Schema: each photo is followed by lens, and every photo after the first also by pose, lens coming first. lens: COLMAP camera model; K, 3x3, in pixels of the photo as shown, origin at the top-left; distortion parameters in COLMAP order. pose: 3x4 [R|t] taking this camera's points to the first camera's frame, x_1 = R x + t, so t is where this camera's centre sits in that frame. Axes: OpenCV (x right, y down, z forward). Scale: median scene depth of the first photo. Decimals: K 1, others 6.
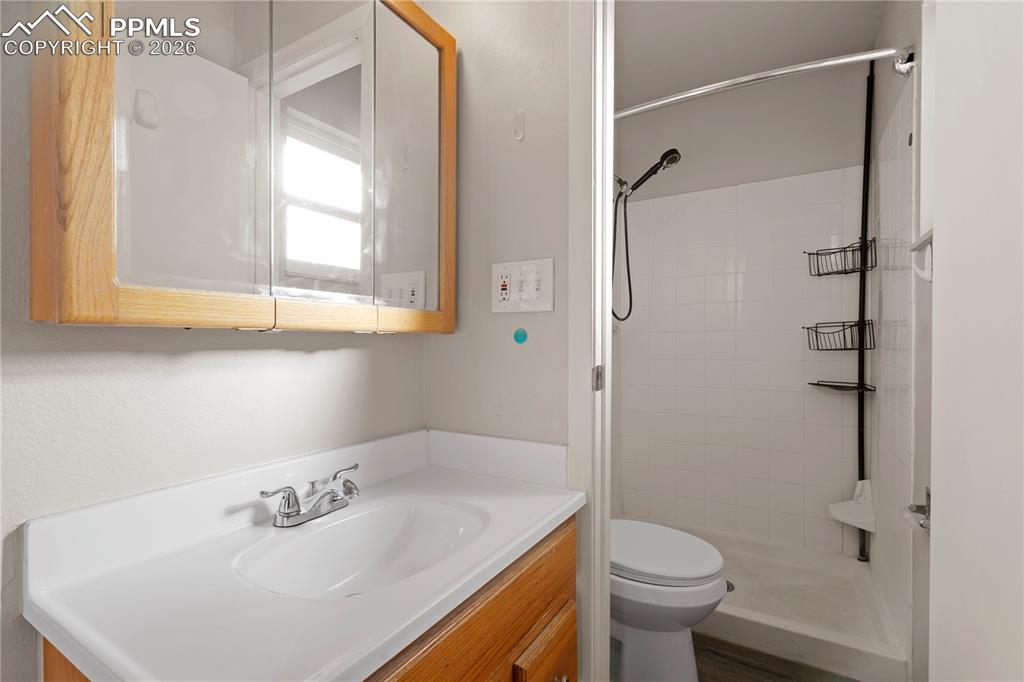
lens RADIAL K [[467.5, 0, 512.0], [0, 467.5, 341.0], [0, 0, 1]] dist [-0.003533, -0.000438]
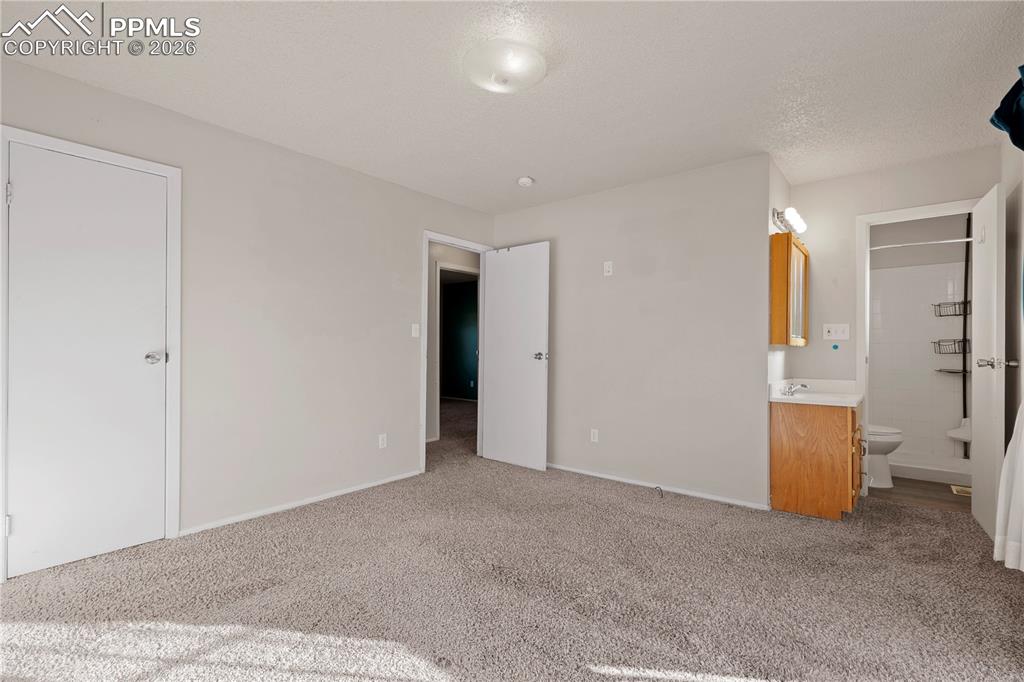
lens RADIAL K [[467.5, 0, 512.0], [0, 467.5, 341.0], [0, 0, 1]] dist [-0.003533, -0.000438]
pose [[0.987737, 0.003078, -0.156094, -0.878902], [-0.004802, 0.999932, -0.010669, -0.004320], [0.156050, 0.011287, 0.987685, -1.309081]]
